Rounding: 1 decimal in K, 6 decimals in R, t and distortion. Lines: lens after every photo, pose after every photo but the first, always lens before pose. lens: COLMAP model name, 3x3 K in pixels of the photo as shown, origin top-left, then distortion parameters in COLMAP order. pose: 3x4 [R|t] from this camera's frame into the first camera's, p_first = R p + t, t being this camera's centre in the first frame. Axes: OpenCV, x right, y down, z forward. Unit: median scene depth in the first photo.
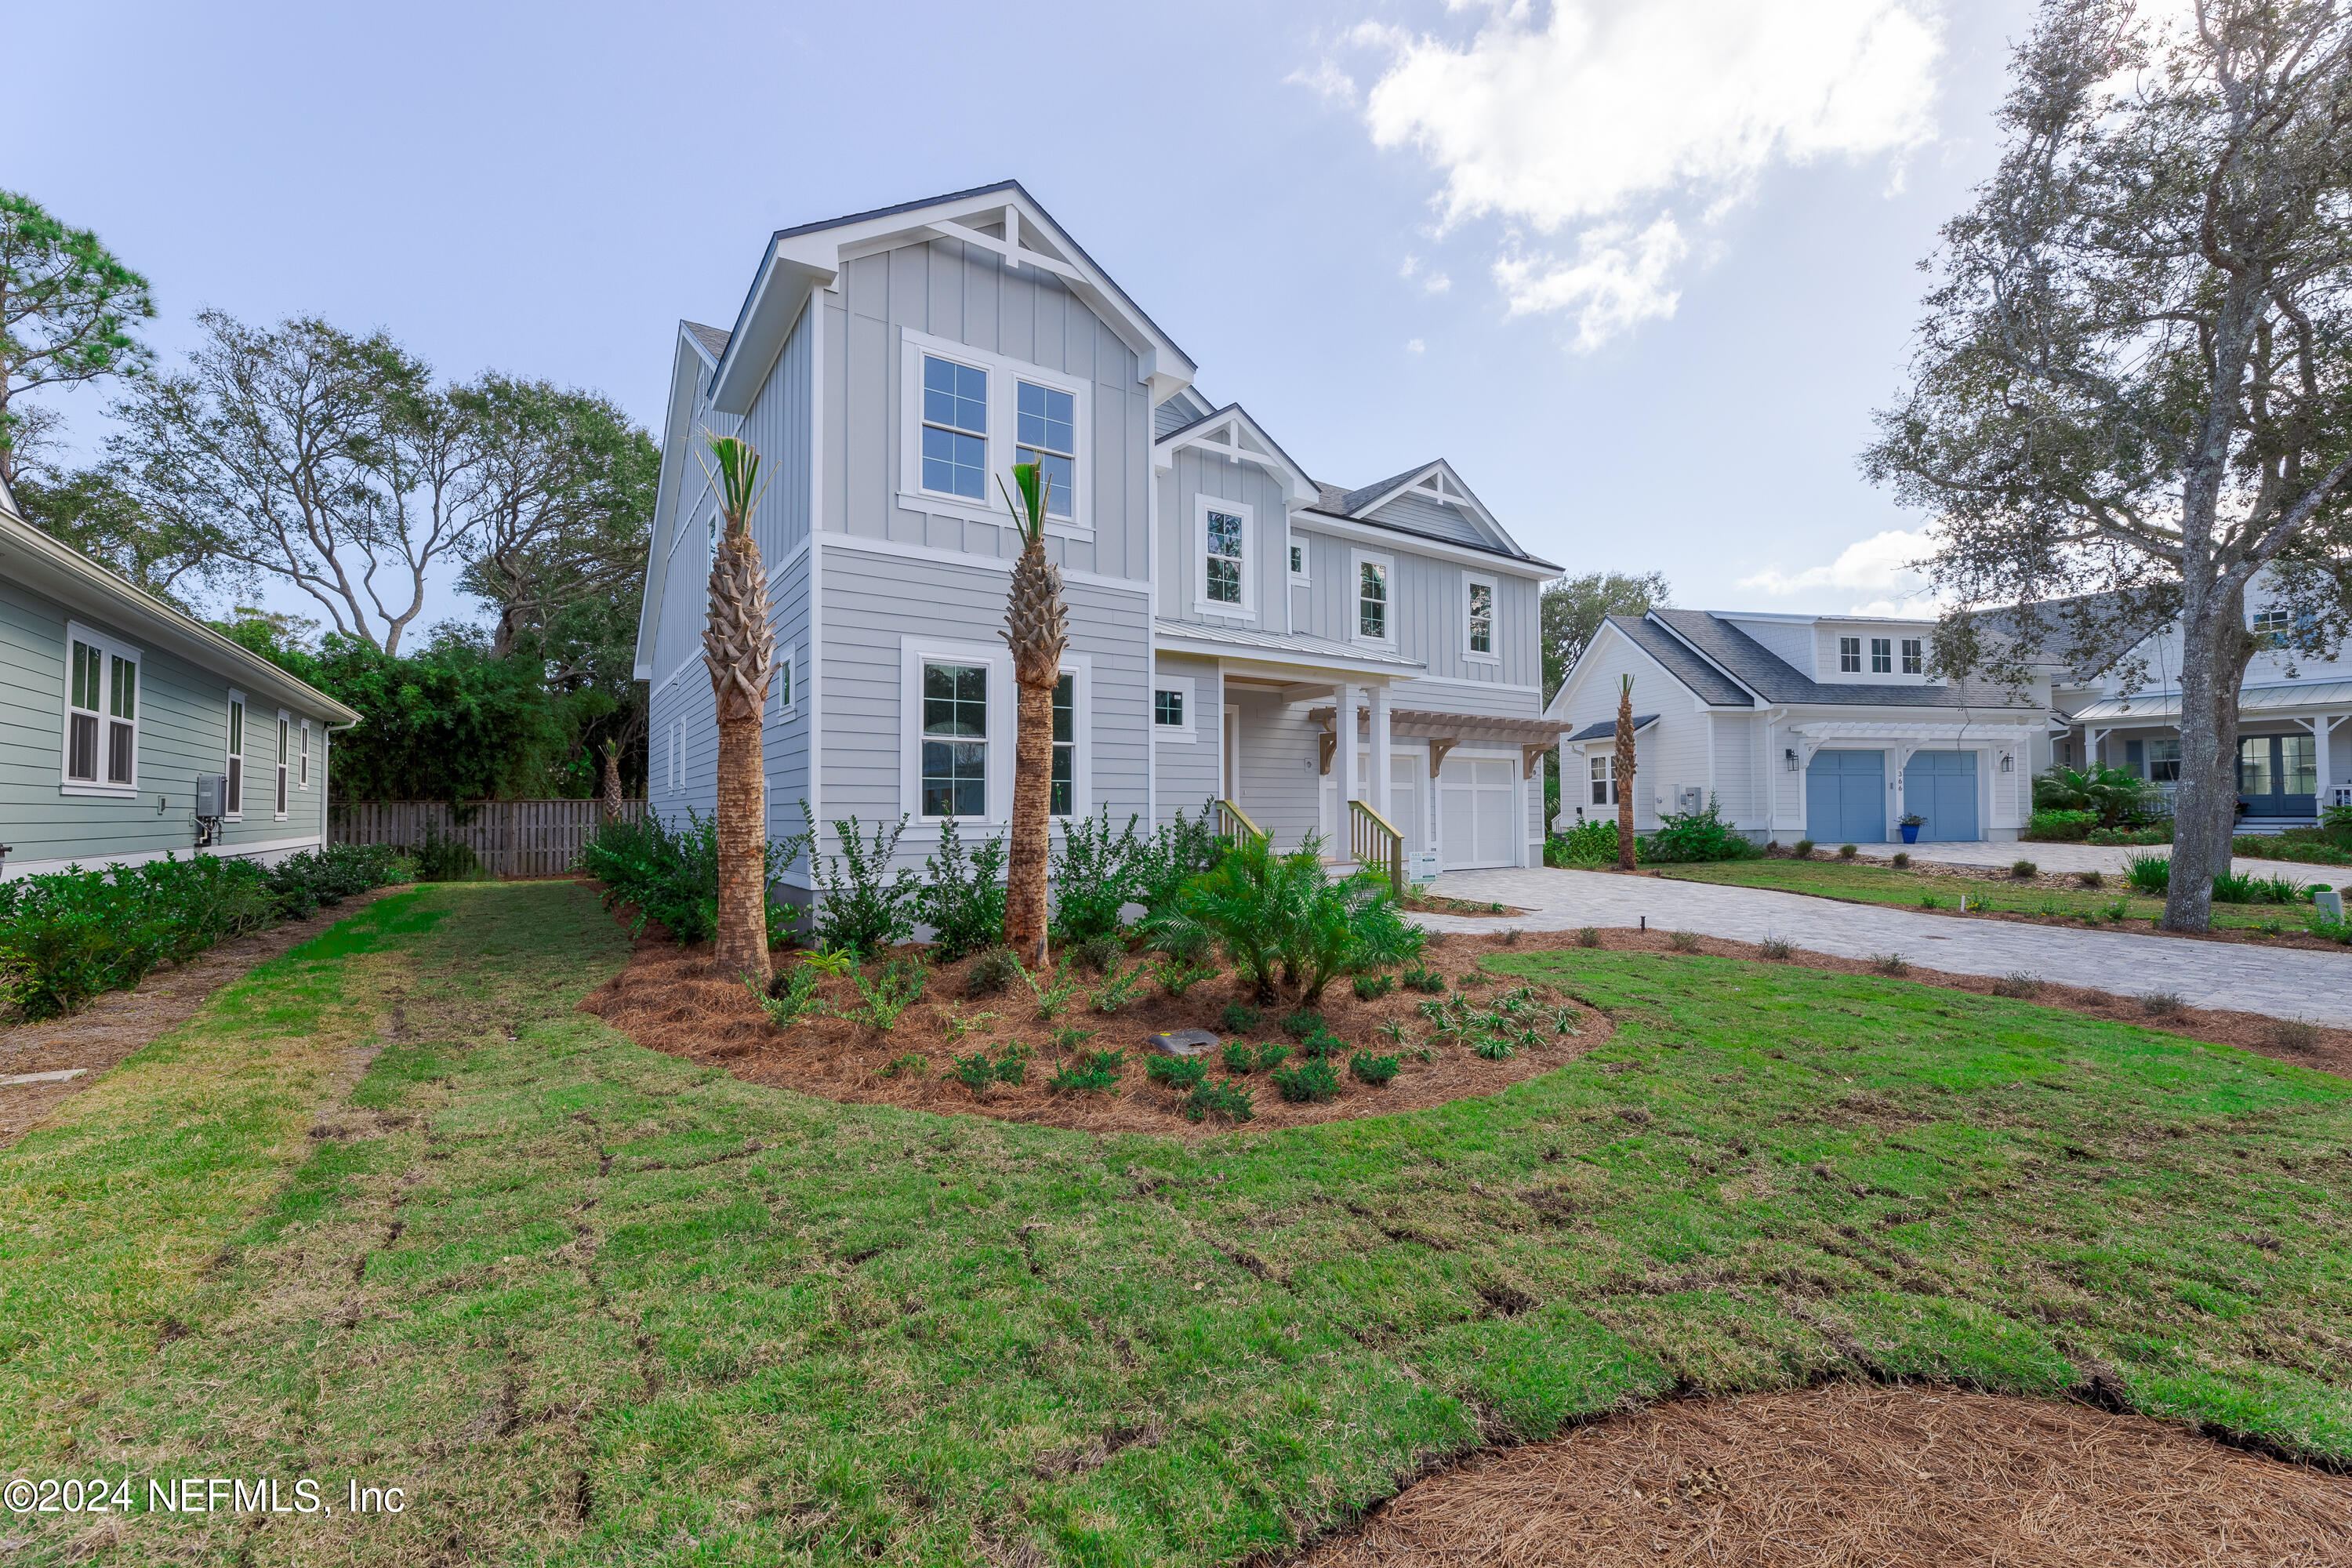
lens RADIAL K [[961.3, 0, 1191.3], [0, 961.3, 778.5], [0, 0, 1]] dist [0.000154, 0.000362]
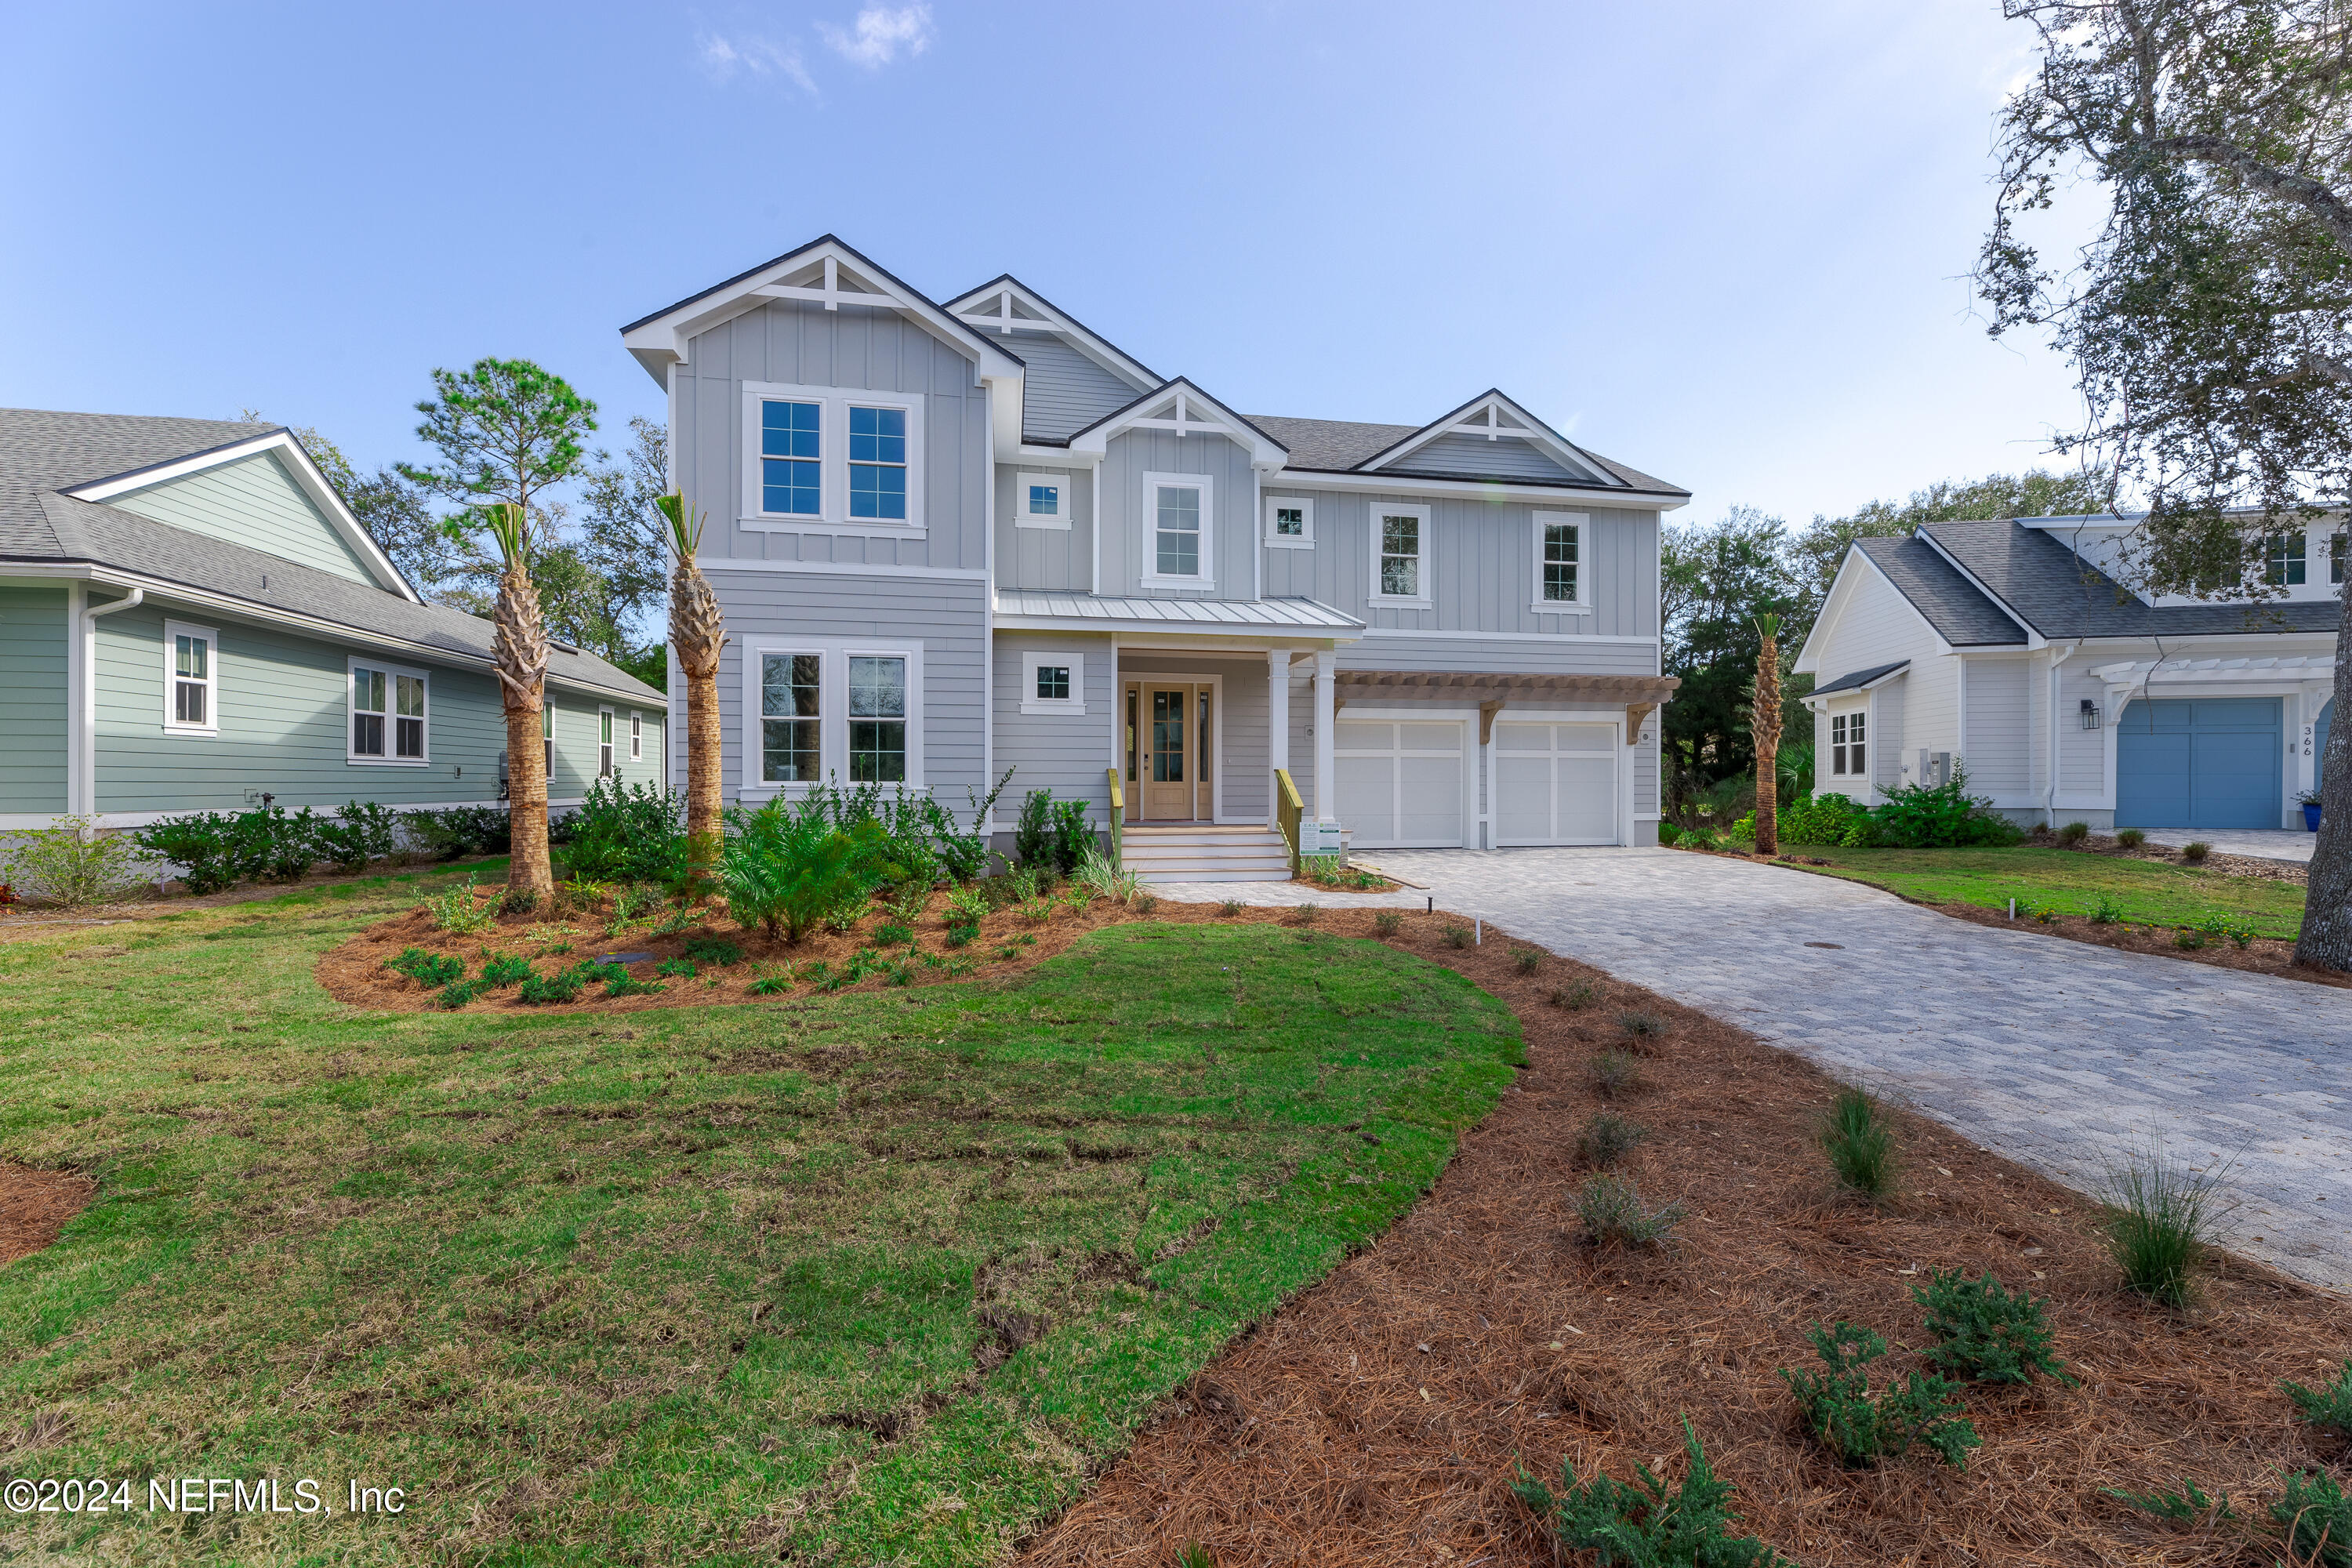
lens RADIAL K [[961.3, 0, 1187.6], [0, 961.3, 779.3], [0, 0, 1]] dist [0.000154, 0.000362]
pose [[0.913260, 0.004411, -0.407354, 0.466033], [0.008922, 0.999485, 0.030826, 0.002317], [0.407280, -0.031786, 0.912750, 0.064528]]
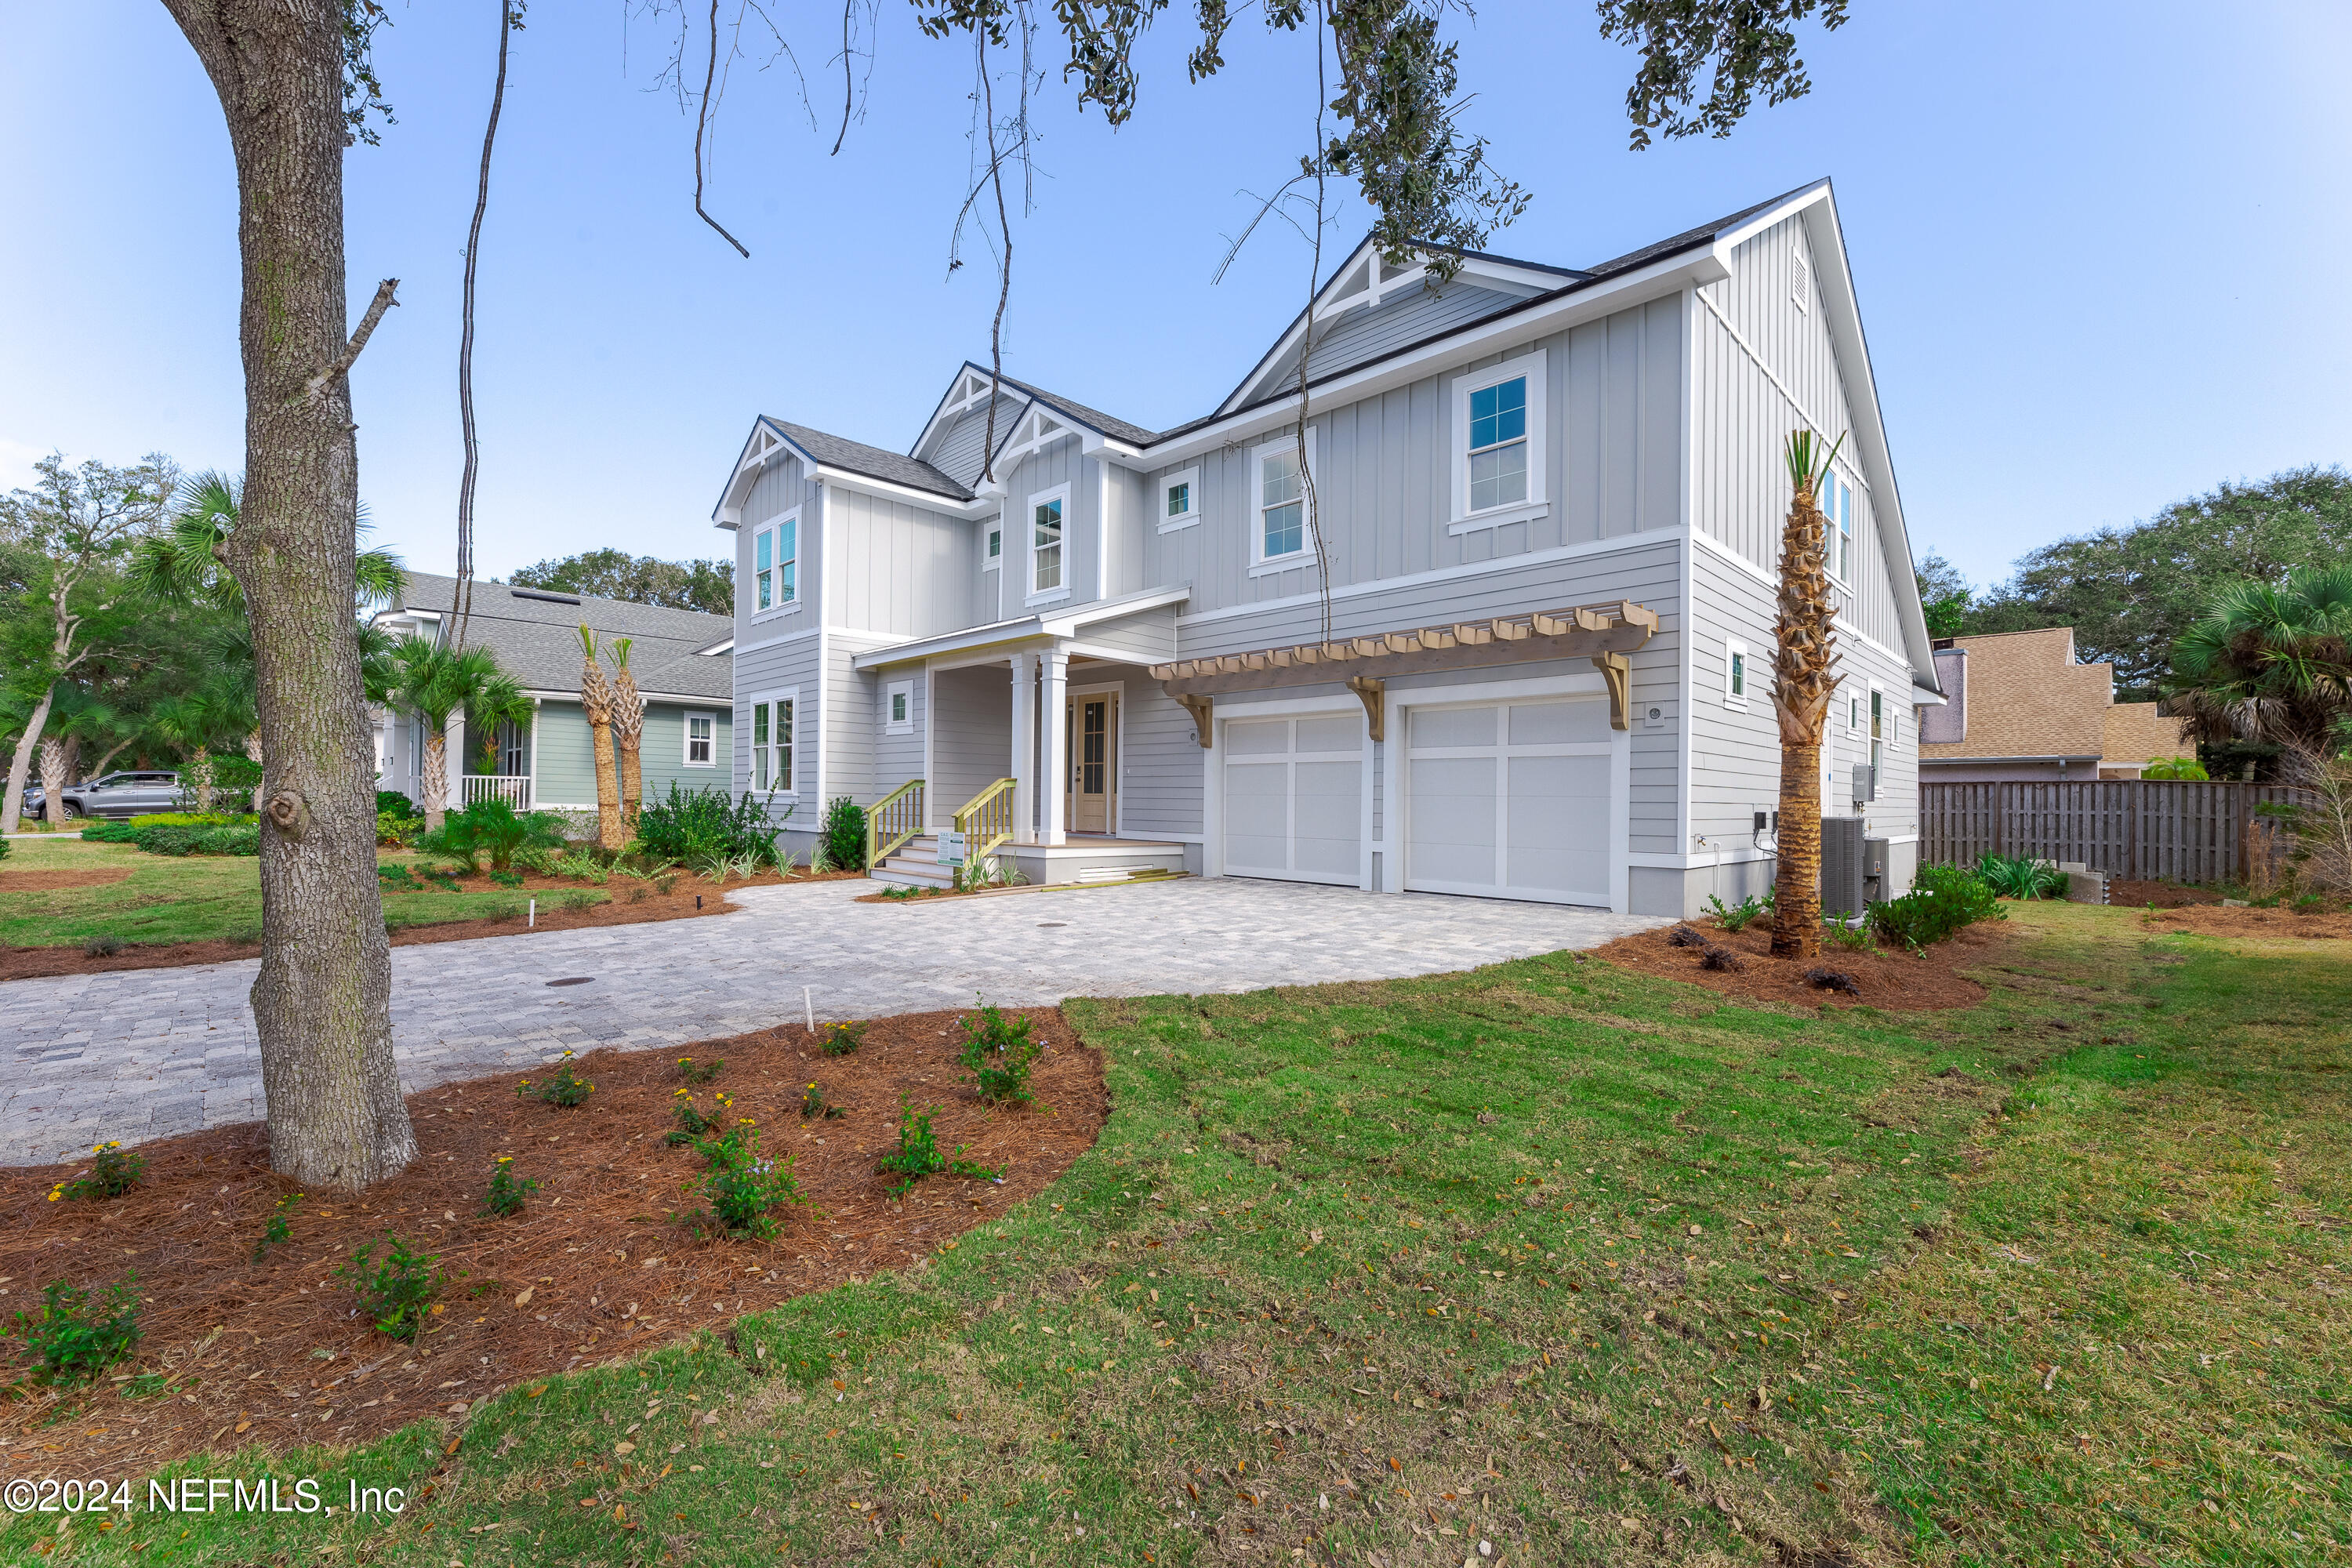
lens RADIAL K [[961.3, 0, 1172.0], [0, 961.3, 796.0], [0, 0, 1]] dist [0.000154, 0.000362]
pose [[0.171060, 0.000452, -0.985260, 1.088169], [0.019472, 0.999803, 0.003839, 0.038860], [0.985068, -0.019842, 0.171018, 0.958646]]
